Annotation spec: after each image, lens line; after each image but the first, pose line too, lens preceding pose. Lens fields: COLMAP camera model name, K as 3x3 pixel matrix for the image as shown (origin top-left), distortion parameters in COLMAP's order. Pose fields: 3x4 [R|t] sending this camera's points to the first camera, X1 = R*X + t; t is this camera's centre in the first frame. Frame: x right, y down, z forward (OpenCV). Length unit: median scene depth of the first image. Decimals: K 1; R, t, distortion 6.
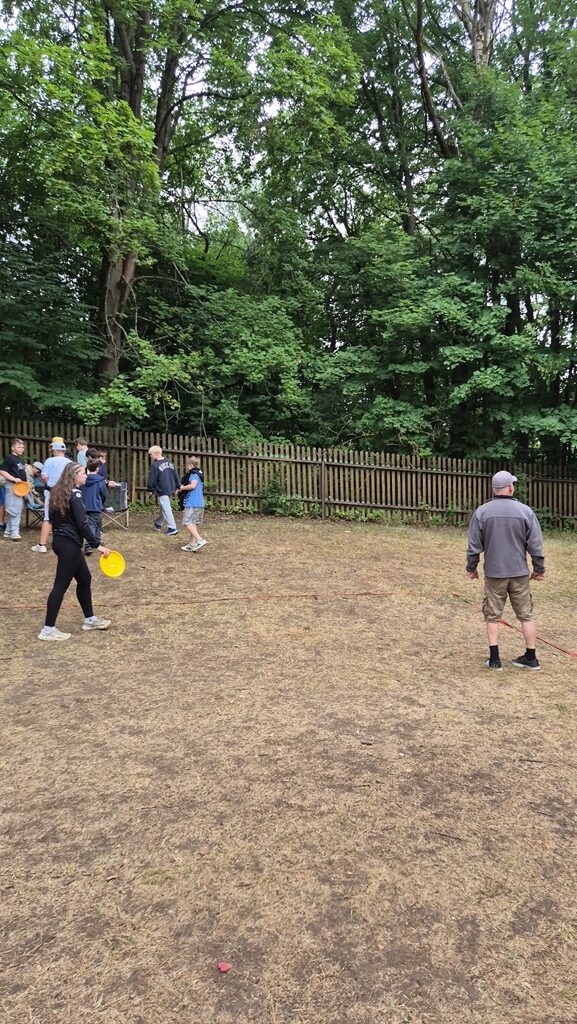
lens RADIAL K [[680.2, 0, 316.2], [0, 680.2, 510.6], [0, 0, 1]] dist [0.076332, -0.052228]
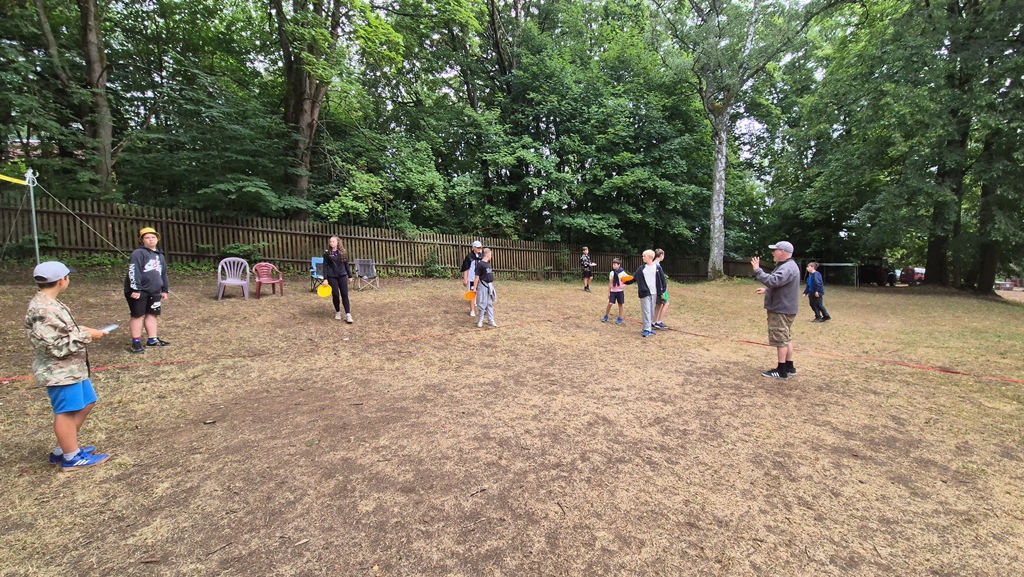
lens RADIAL K [[415.0, 0, 515.3], [0, 415.0, 283.1], [0, 0, 1]] dist [0.012460, -0.006328]
pose [[0.933699, -0.045684, 0.355131, -0.248106], [0.036446, 0.998802, 0.032662, -0.004608], [-0.356198, -0.017554, 0.934246, 0.010498]]
